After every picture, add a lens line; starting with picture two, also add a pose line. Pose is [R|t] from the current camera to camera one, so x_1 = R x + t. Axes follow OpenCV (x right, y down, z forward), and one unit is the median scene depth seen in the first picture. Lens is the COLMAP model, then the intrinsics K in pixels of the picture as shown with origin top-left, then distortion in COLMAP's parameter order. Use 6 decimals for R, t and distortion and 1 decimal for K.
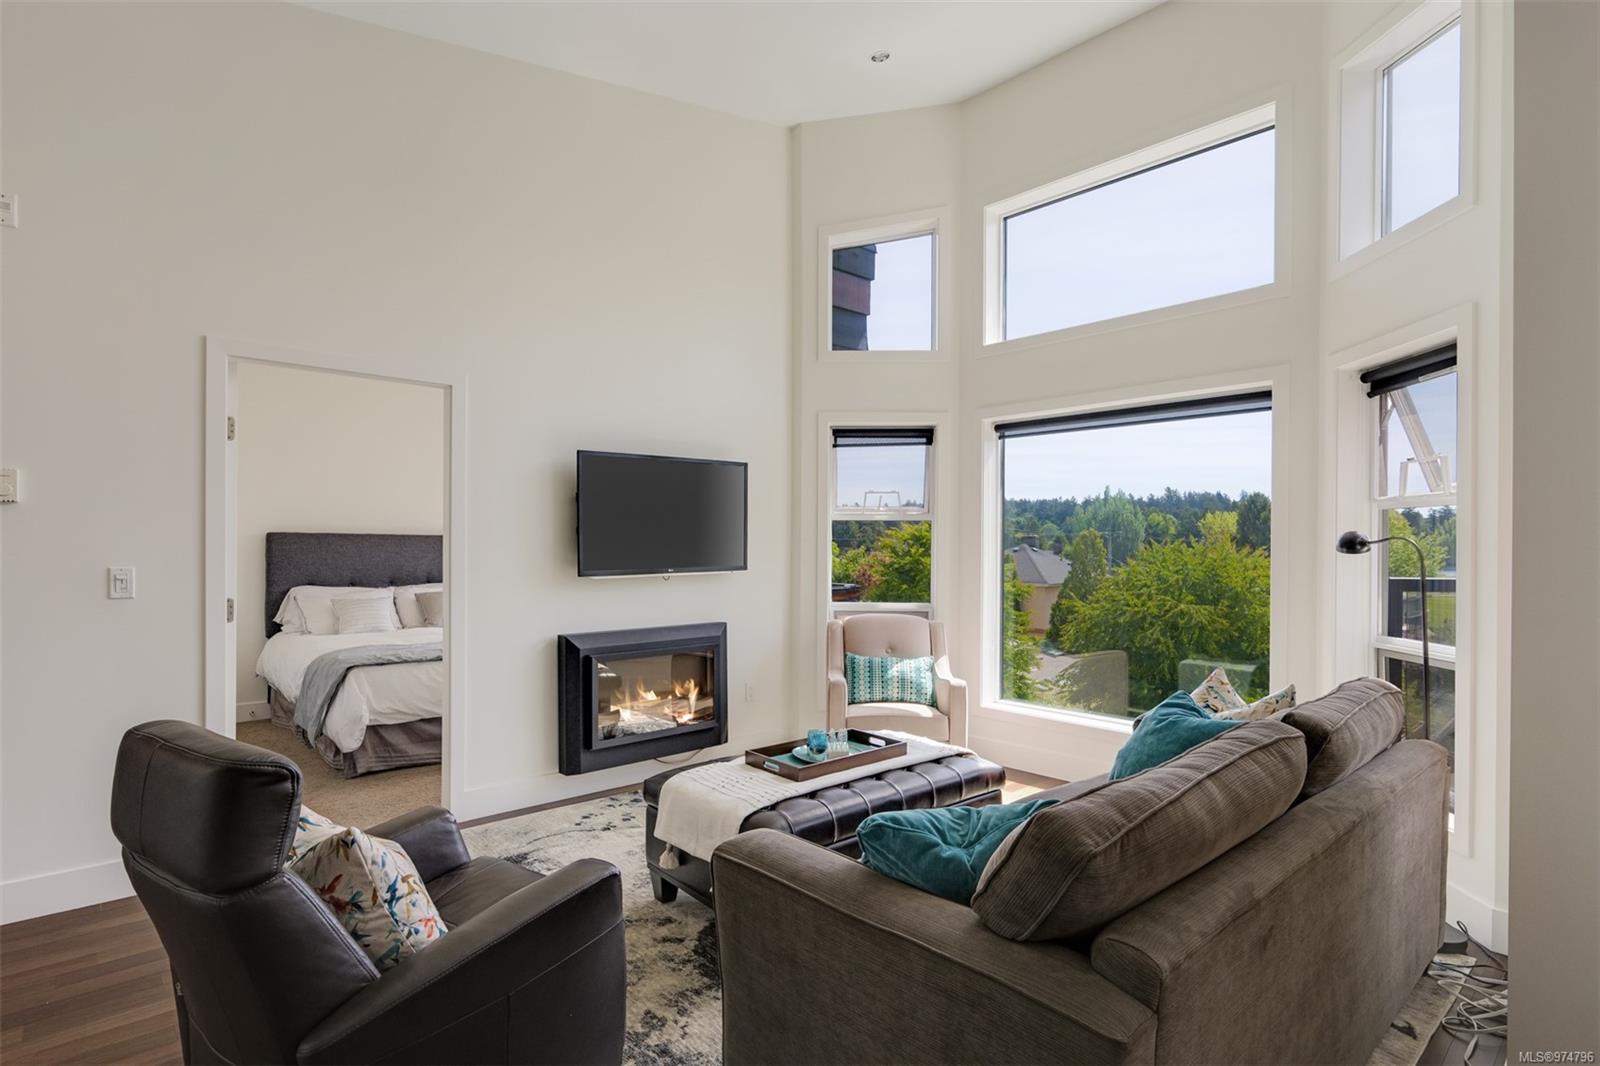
lens RADIAL K [[824.6, 0, 797.4], [0, 824.6, 548.8], [0, 0, 1]] dist [0.000195, 0.001870]
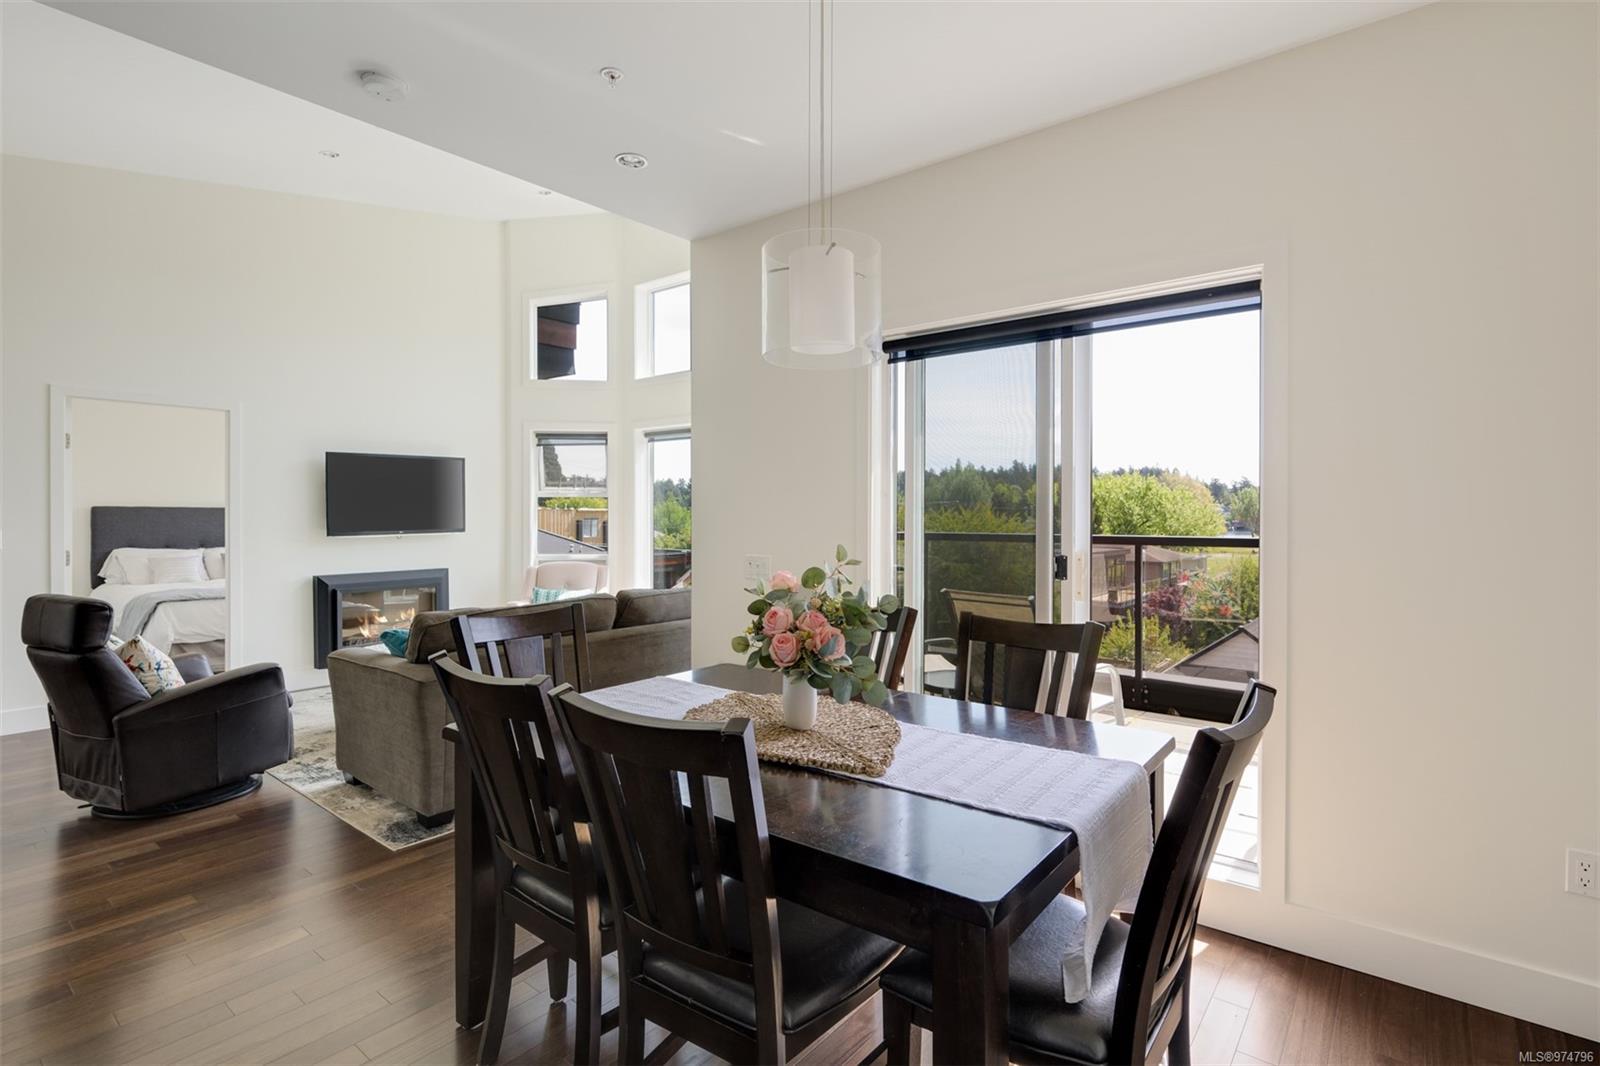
lens RADIAL K [[824.6, 0, 812.9], [0, 824.6, 518.3], [0, 0, 1]] dist [0.000195, 0.001870]
pose [[0.988747, -0.004151, 0.149542, 0.308729], [0.004094, 0.999991, 0.000685, 0.002807], [-0.149543, -0.000065, 0.988755, -0.493230]]
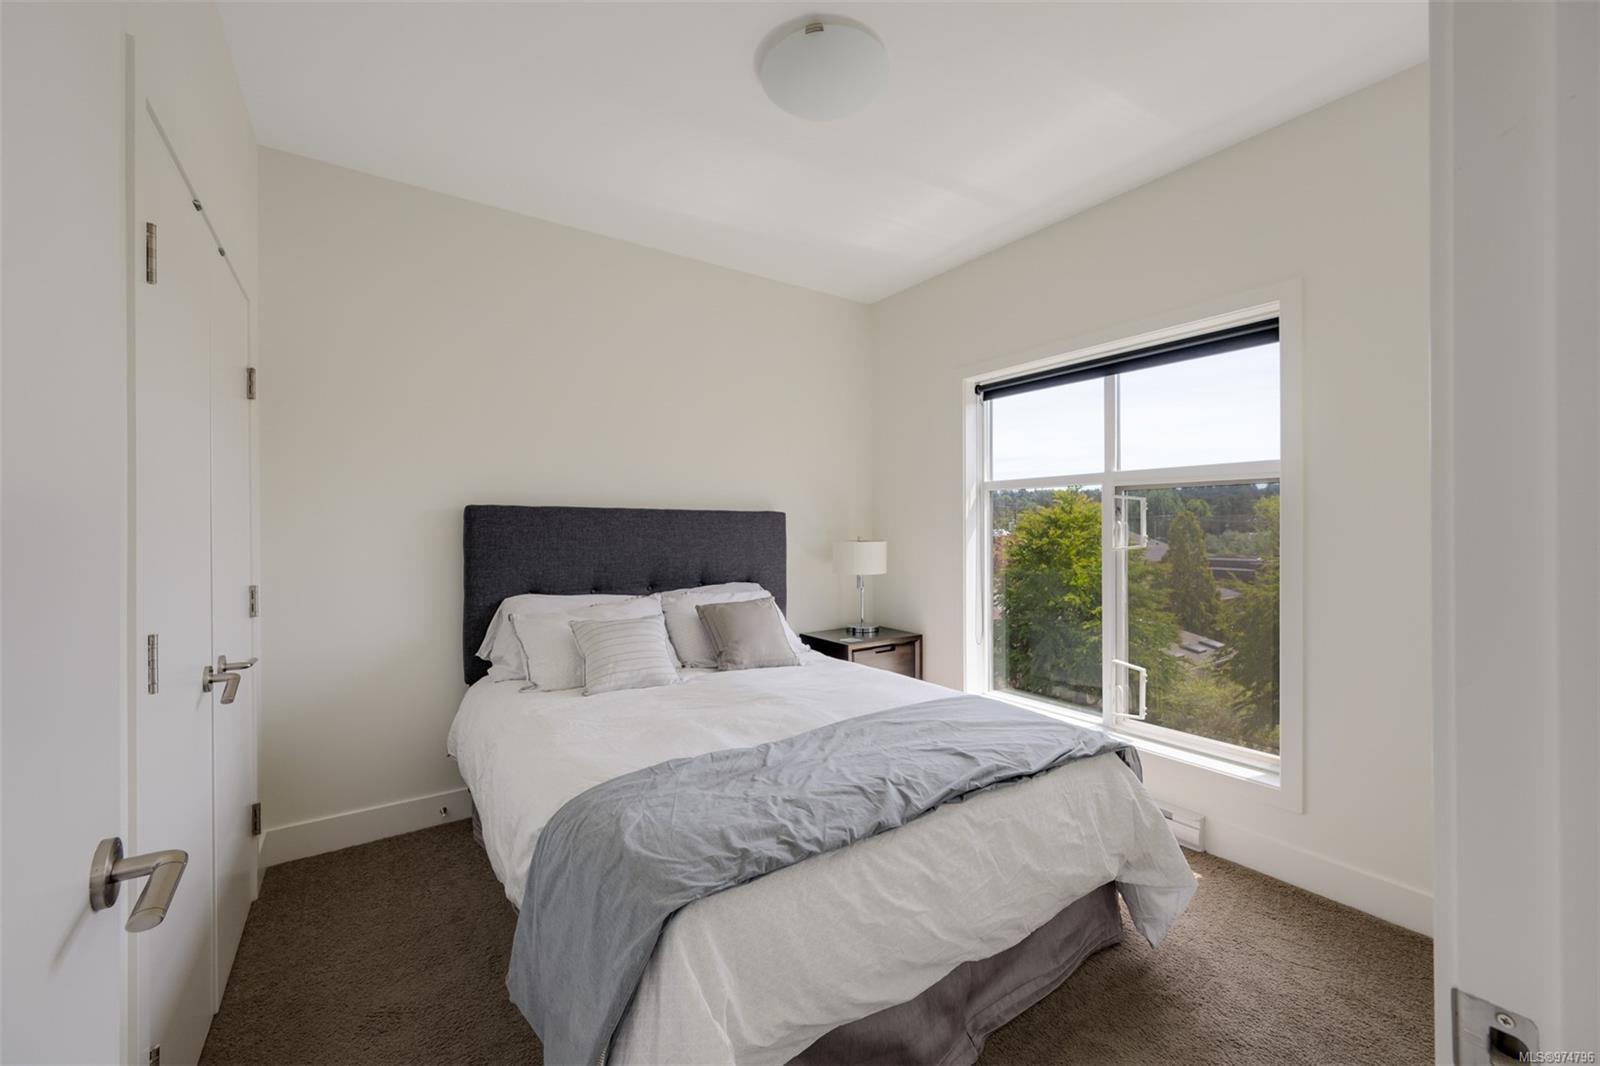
lens RADIAL K [[651.8, 0, 790.8], [0, 651.8, 528.7], [0, 0, 1]] dist [-0.000828, 0.000020]
pose [[0.990032, -0.004817, -0.140761, -0.400143], [0.004241, 0.999981, -0.004388, 0.000087], [0.140780, 0.003747, 0.990034, 0.657673]]
